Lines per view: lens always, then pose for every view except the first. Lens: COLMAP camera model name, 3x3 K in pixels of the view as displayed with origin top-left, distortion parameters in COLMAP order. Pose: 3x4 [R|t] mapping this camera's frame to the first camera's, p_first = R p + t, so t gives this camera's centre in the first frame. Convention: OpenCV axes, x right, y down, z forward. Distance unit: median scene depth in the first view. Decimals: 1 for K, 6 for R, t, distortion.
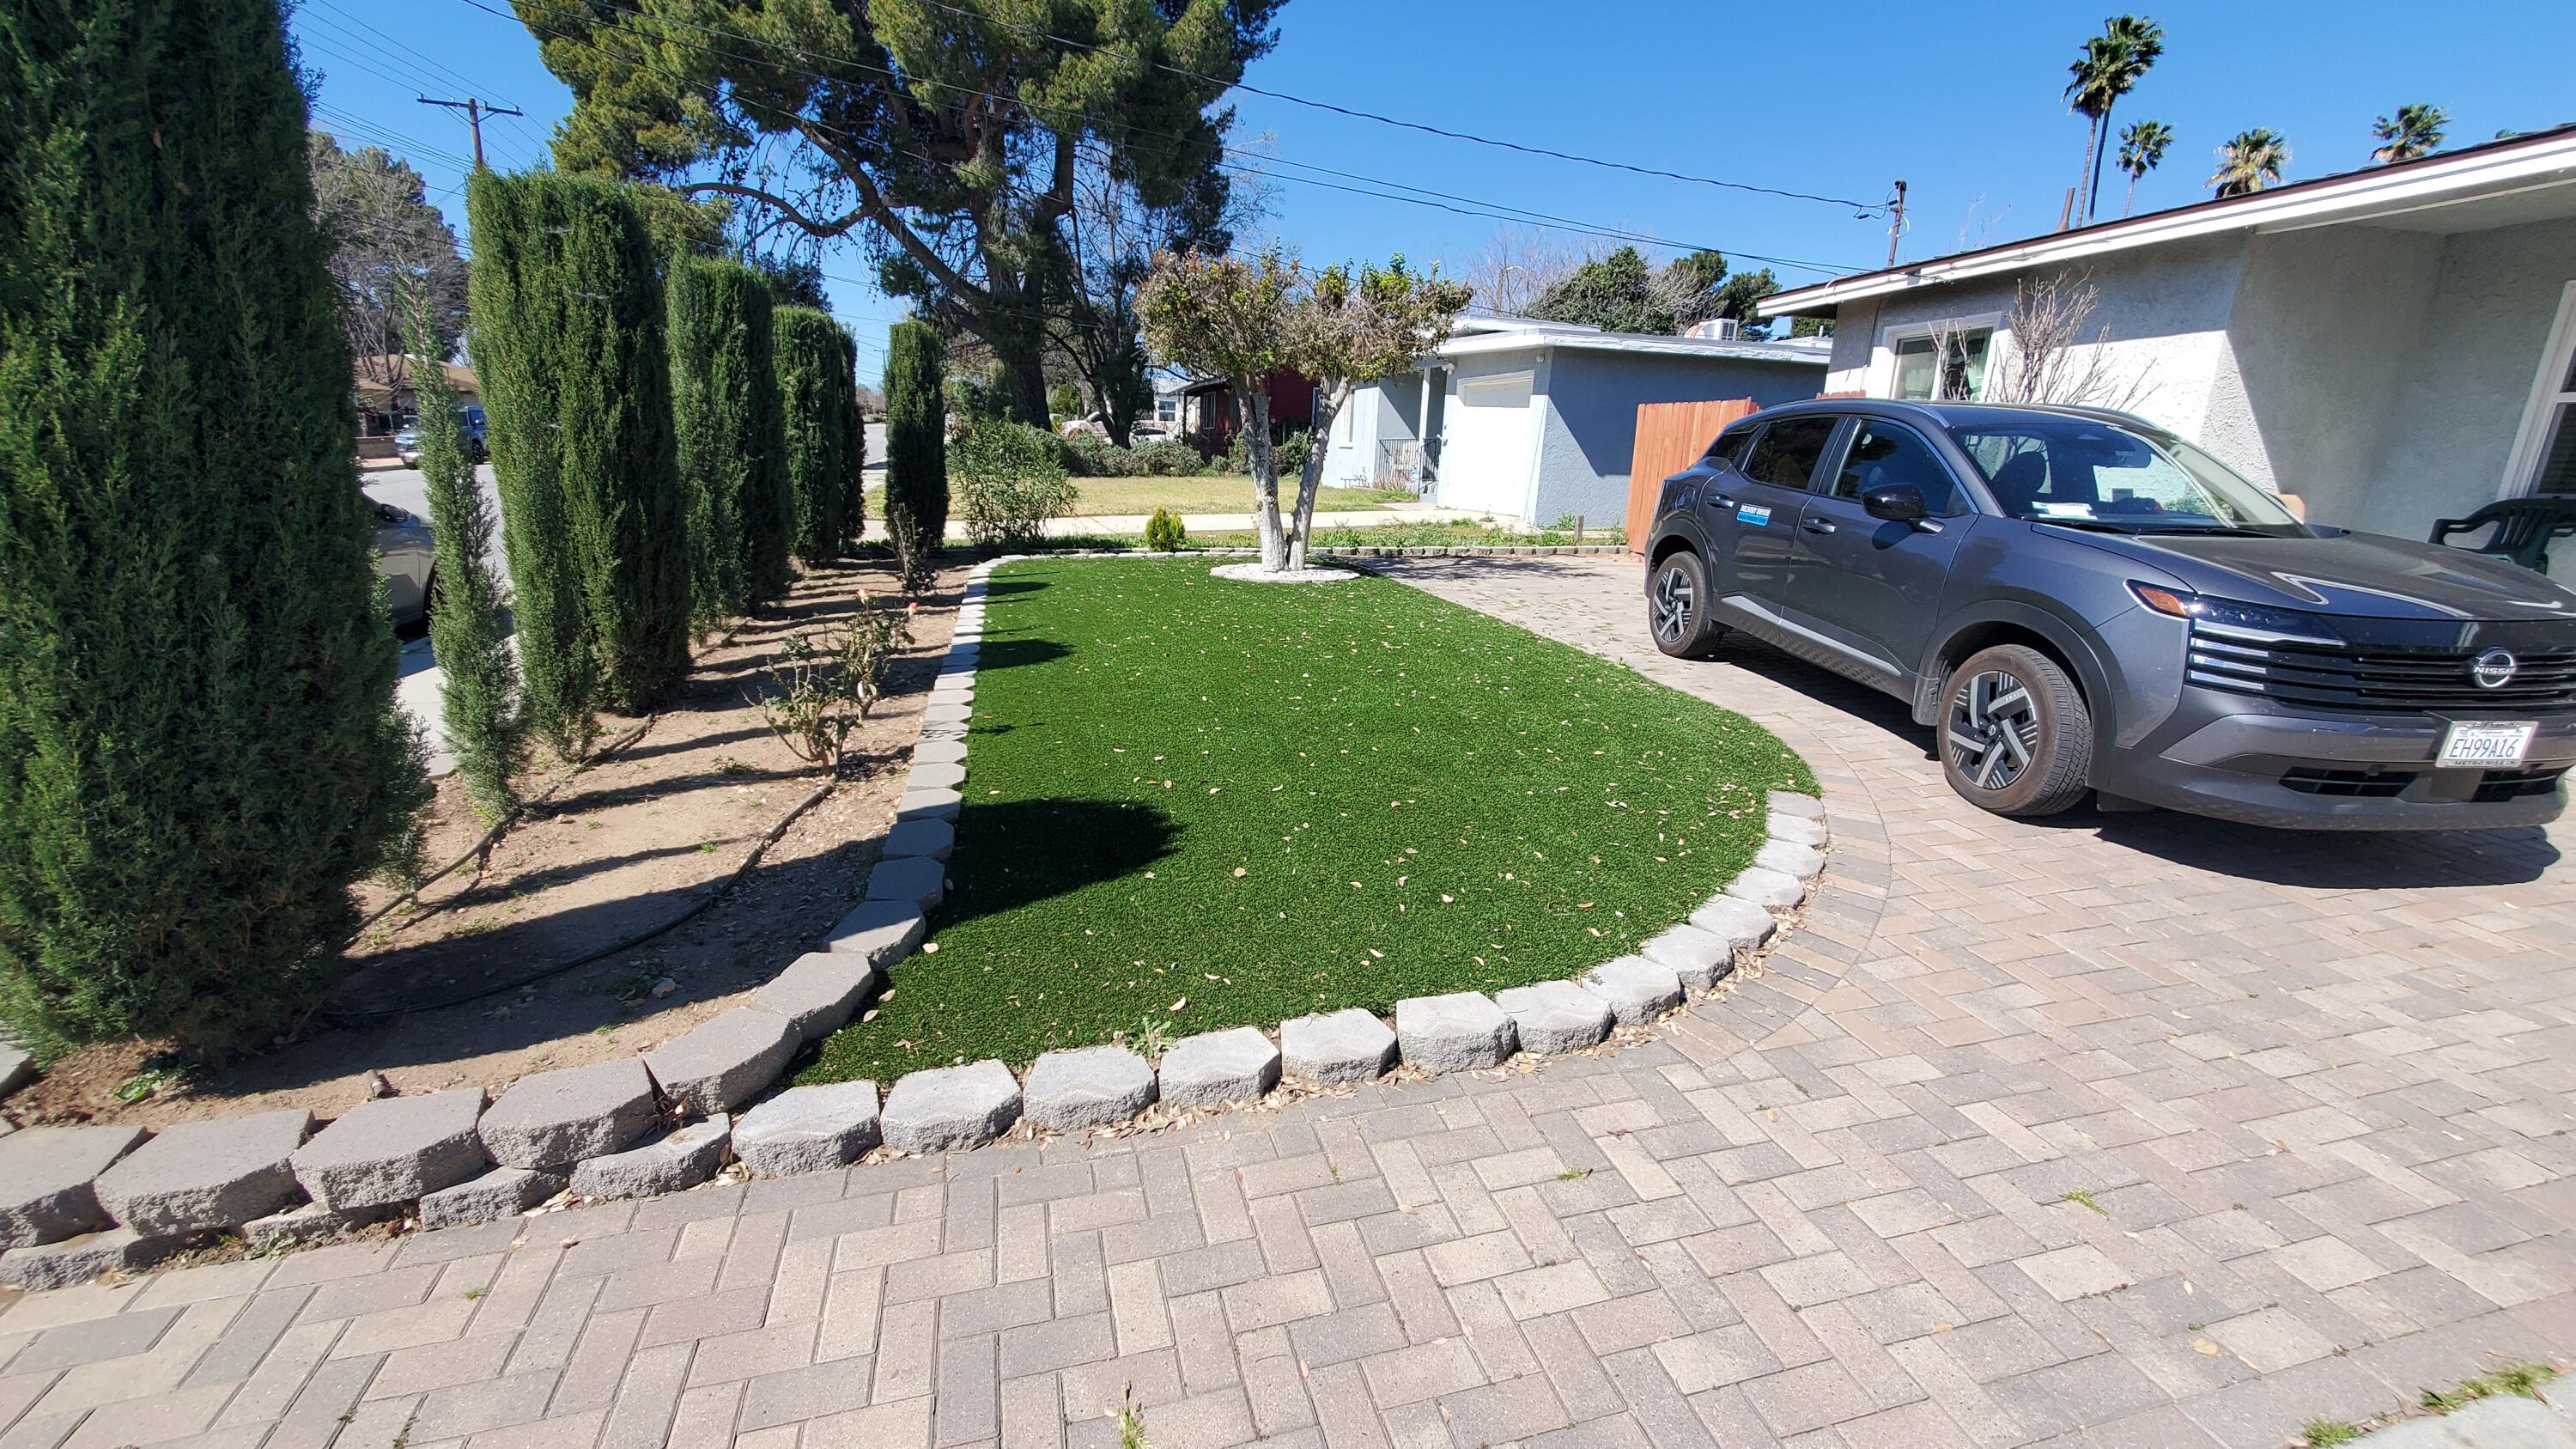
lens RADIAL K [[1015.0, 0, 1272.4], [0, 1015.0, 716.8], [0, 0, 1]] dist [0.004616, -0.001063]
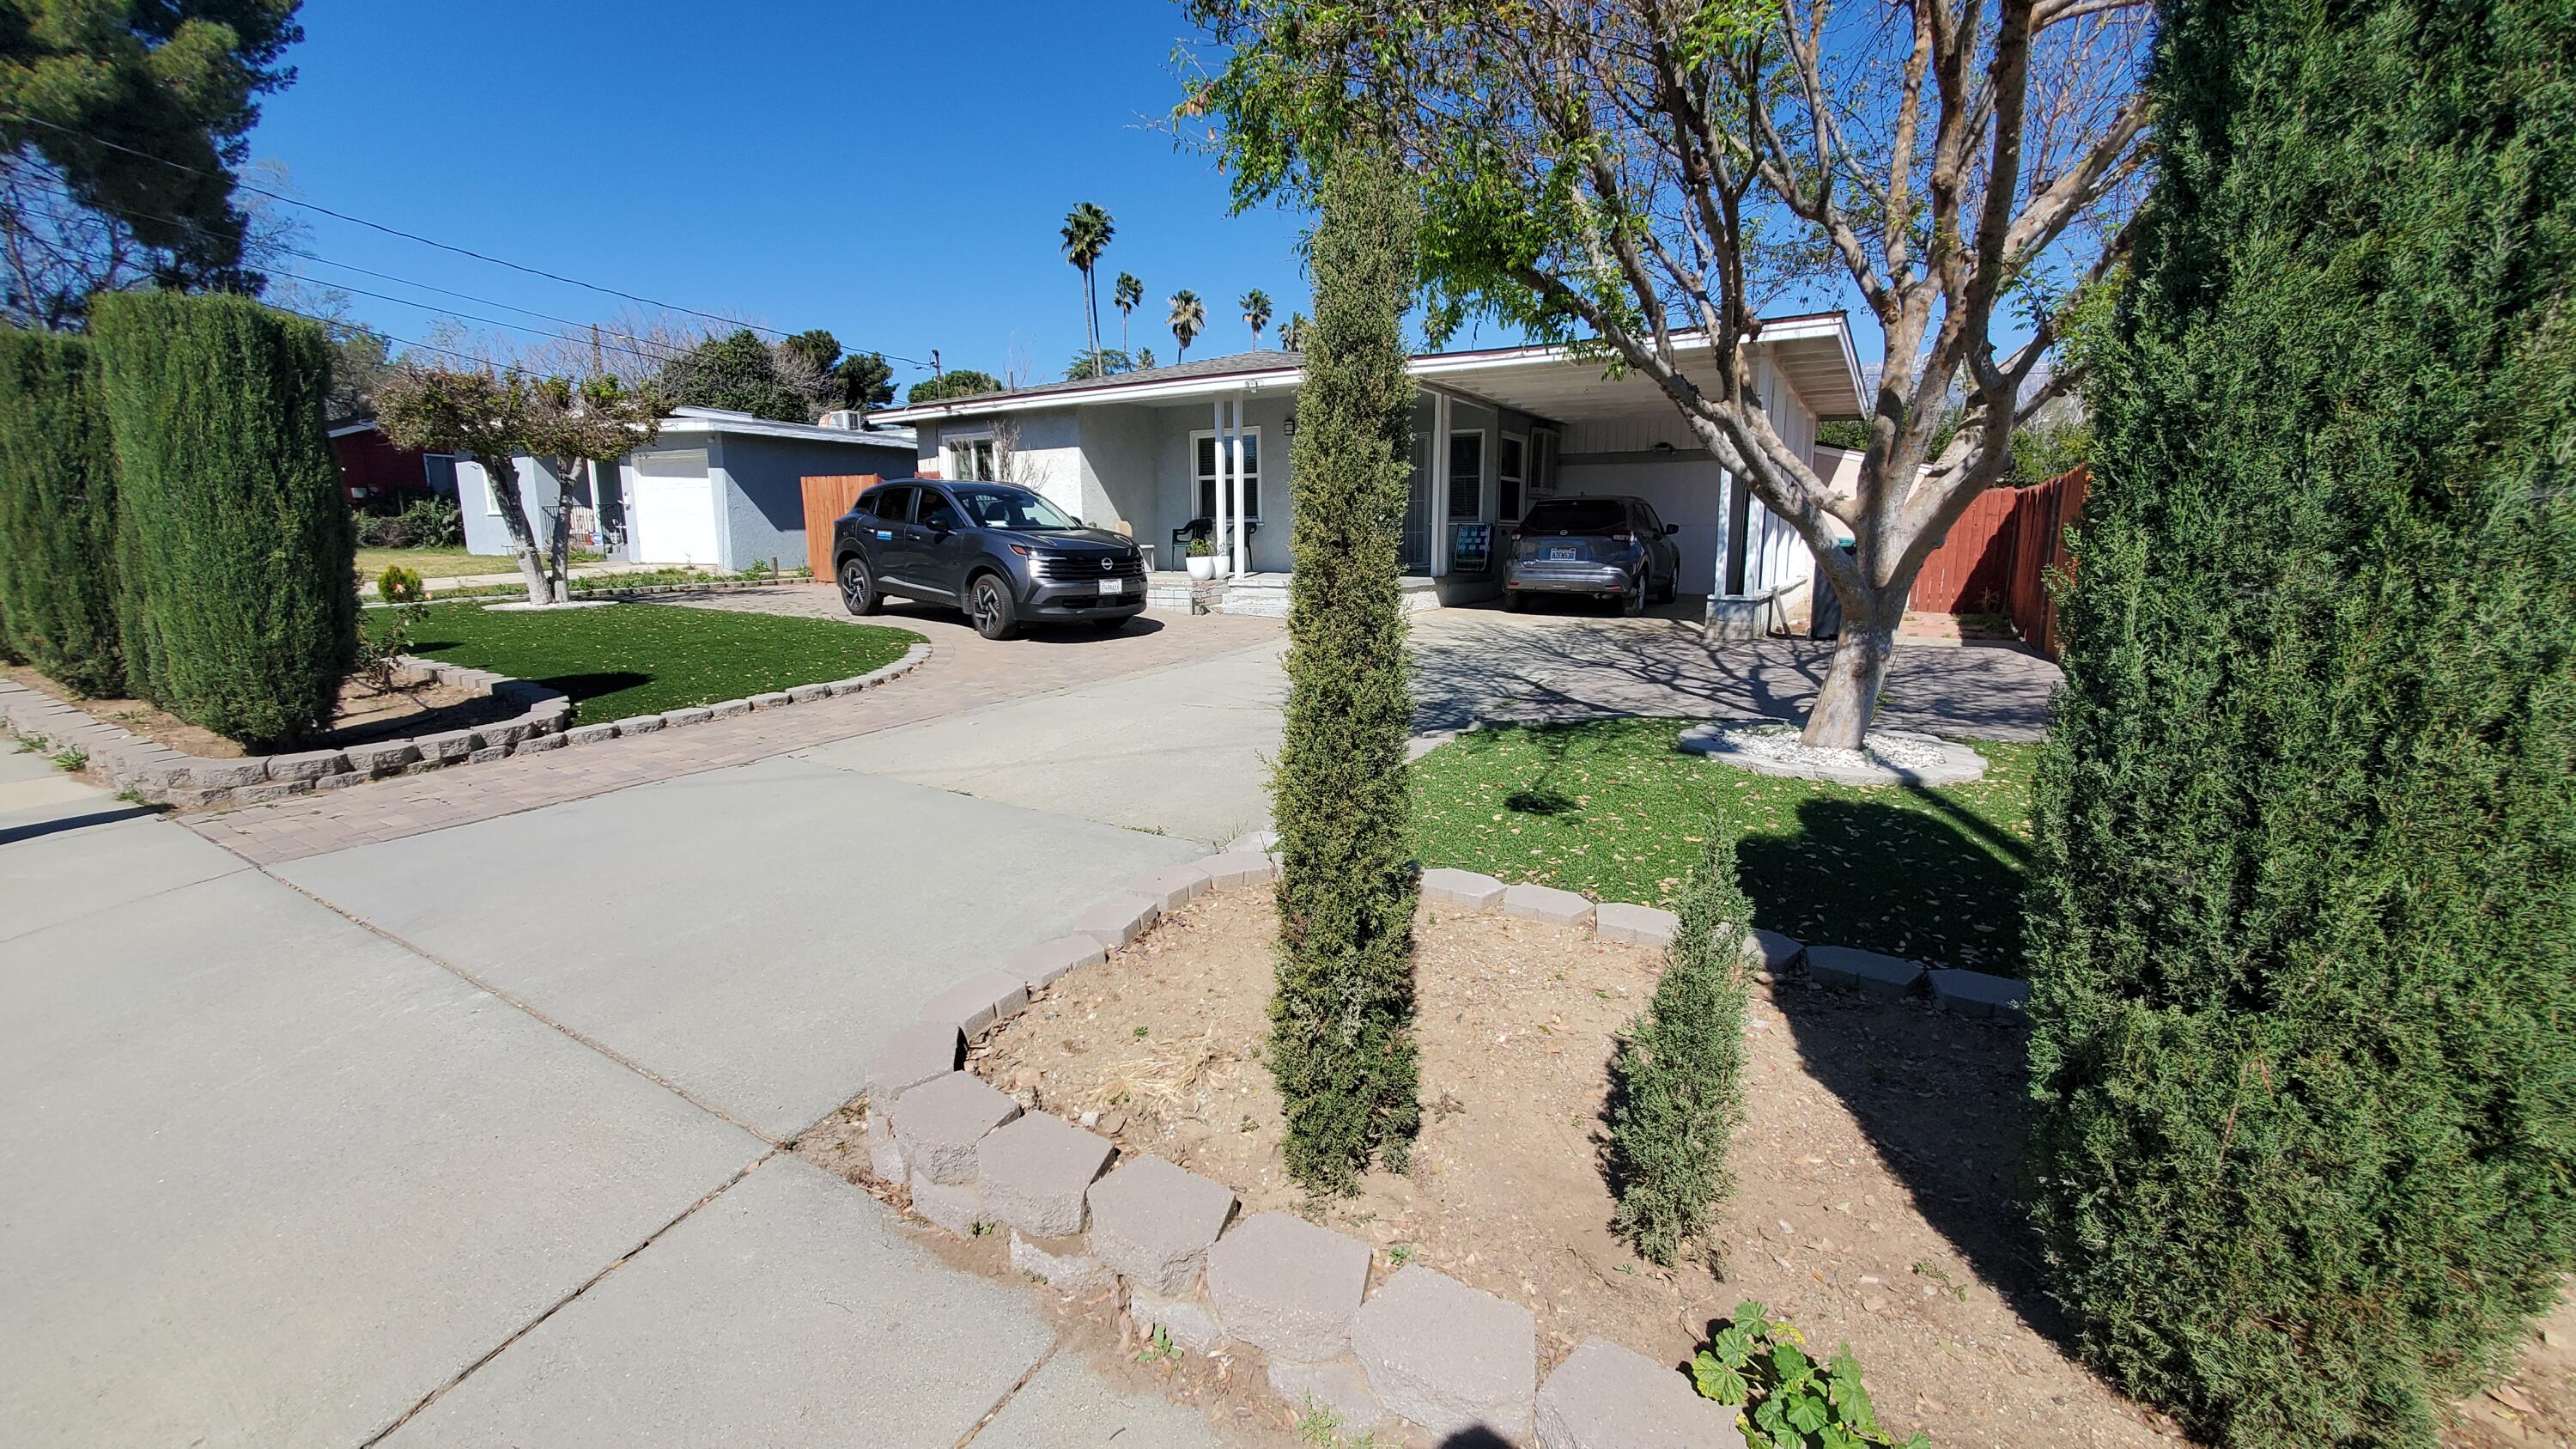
lens RADIAL K [[1015.0, 0, 1266.0], [0, 1015.0, 730.1], [0, 0, 1]] dist [0.004616, -0.001063]
pose [[0.720100, -0.164685, 0.674044, -0.209589], [0.197749, 0.979849, 0.028140, 0.142327], [-0.665096, 0.113028, 0.738155, -0.493528]]
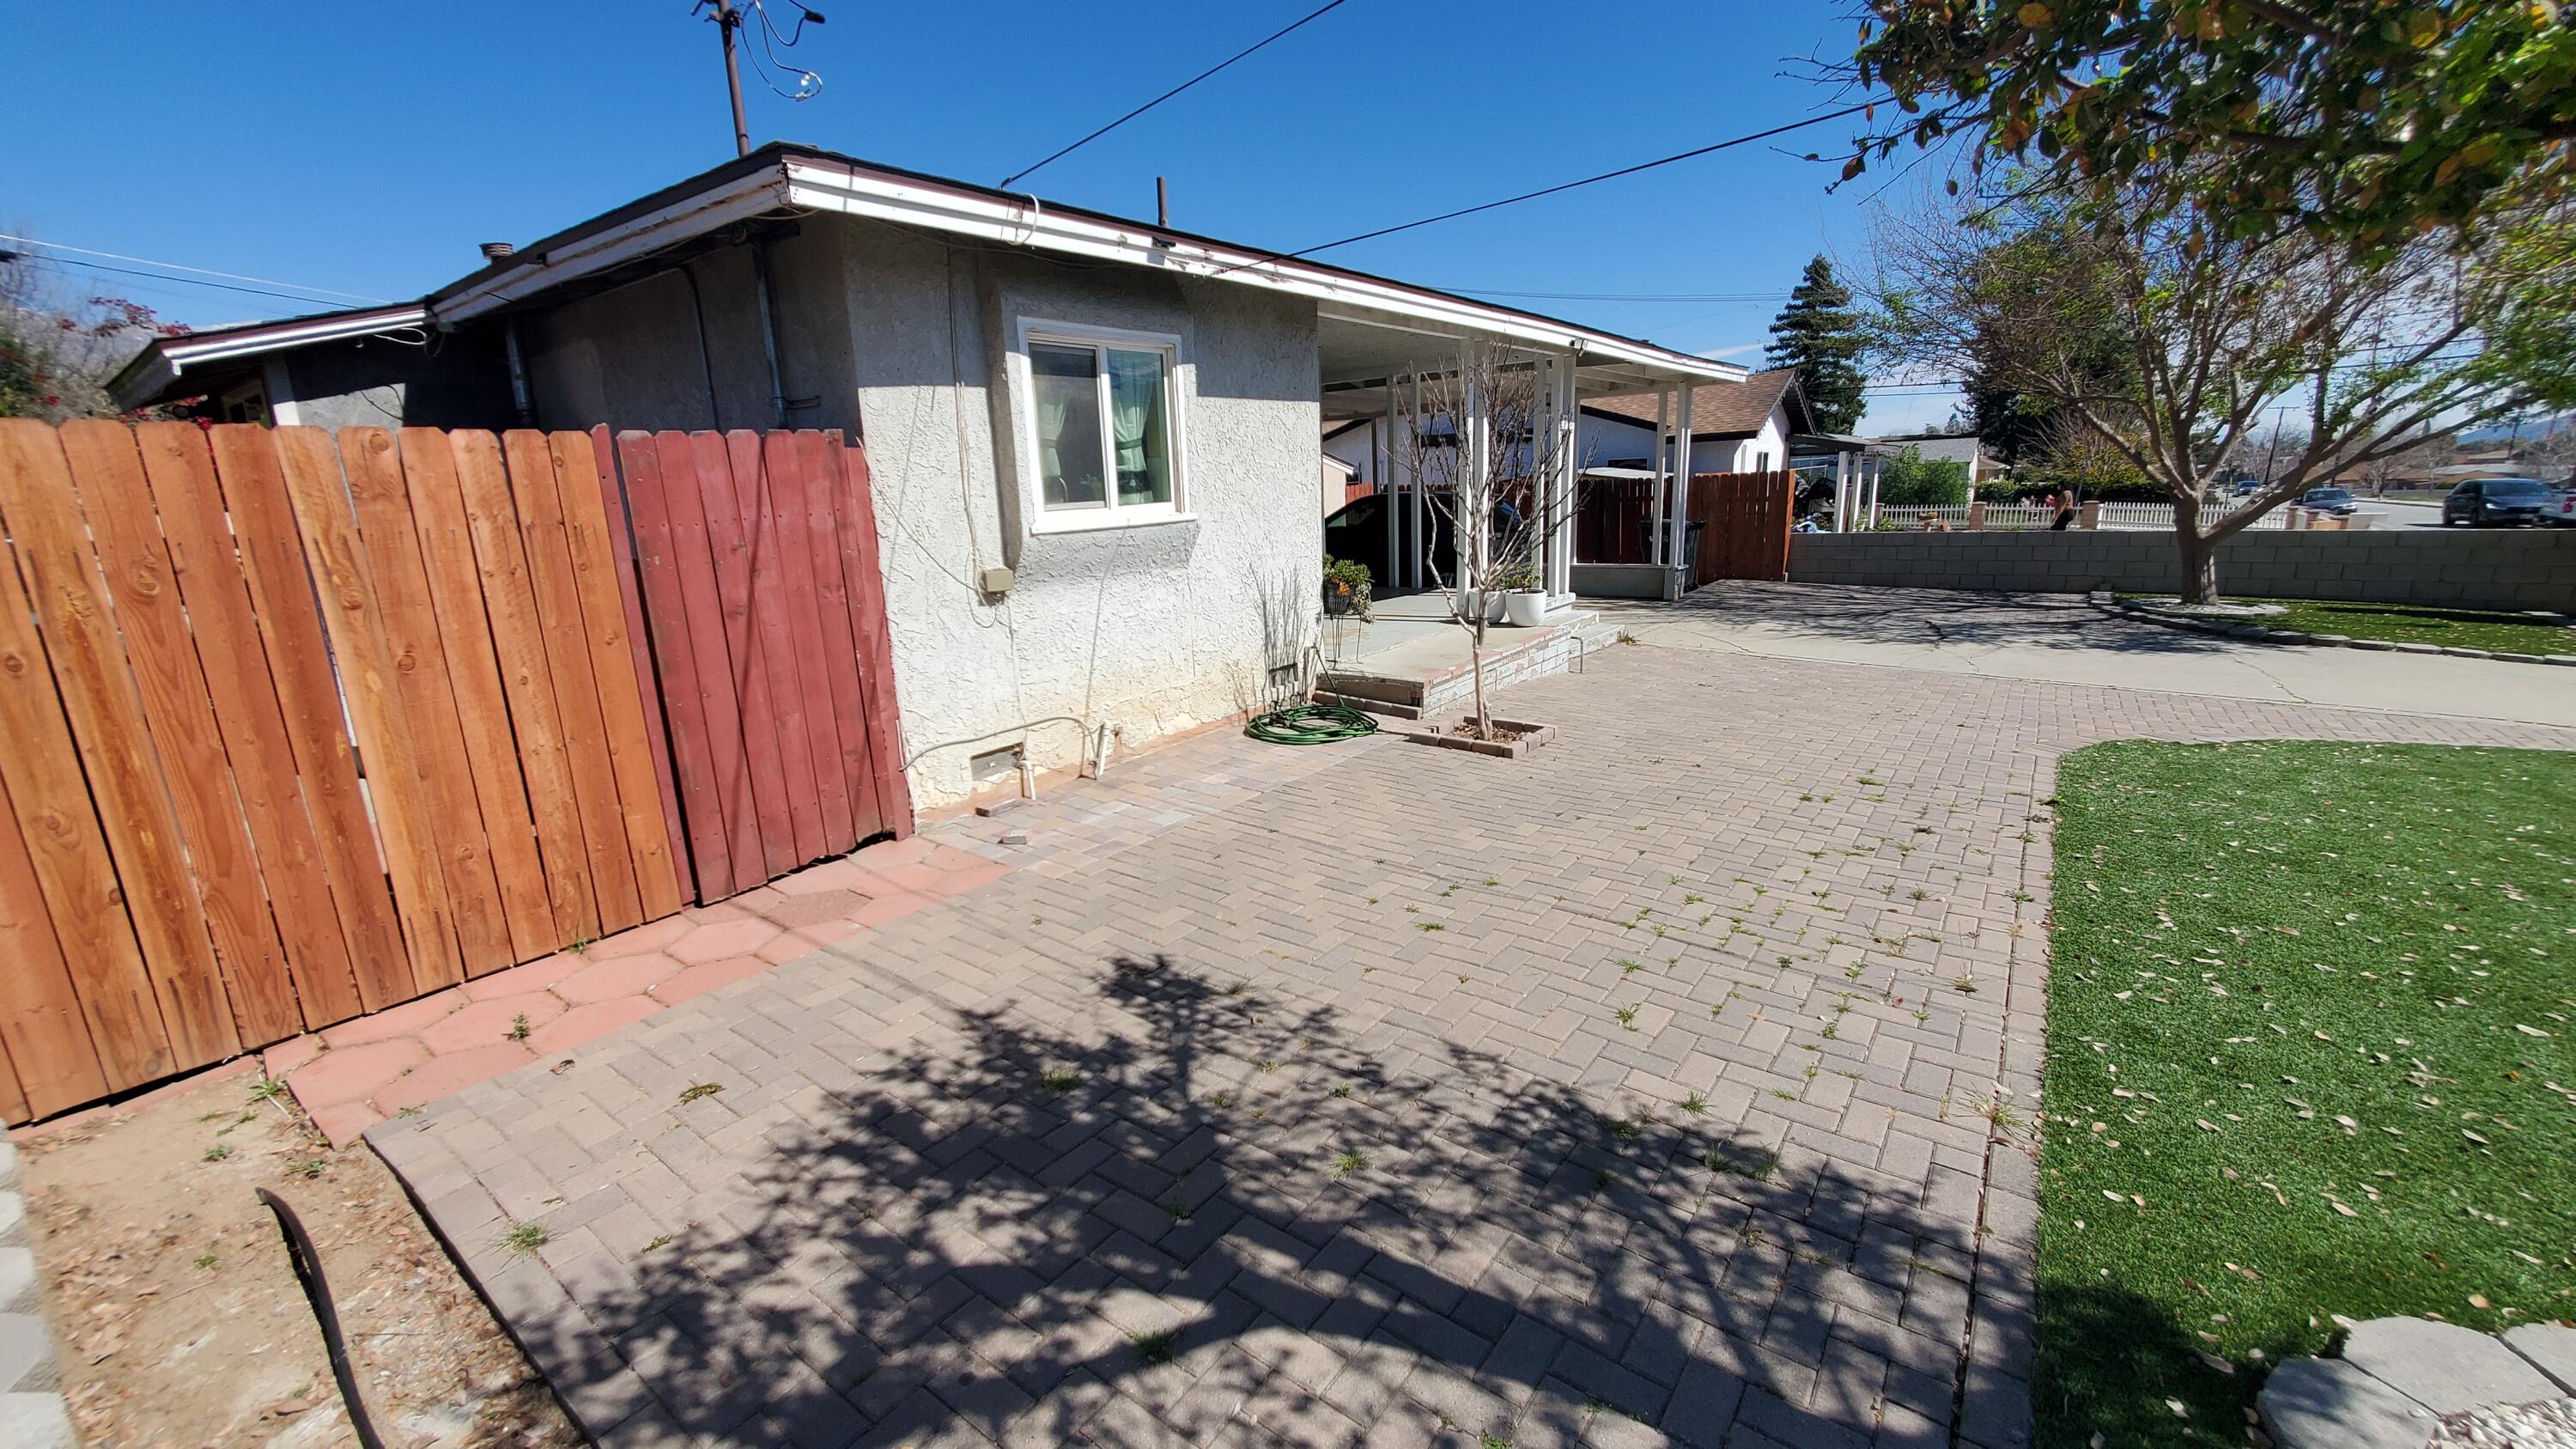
lens RADIAL K [[1015.0, 0, 1271.1], [0, 1015.0, 730.9], [0, 0, 1]] dist [0.004616, -0.001063]
pose [[-0.615877, -0.179297, 0.767169, 0.062917], [0.228655, 0.891167, 0.391839, -0.307959], [-0.753931, 0.416742, -0.507852, 1.057287]]
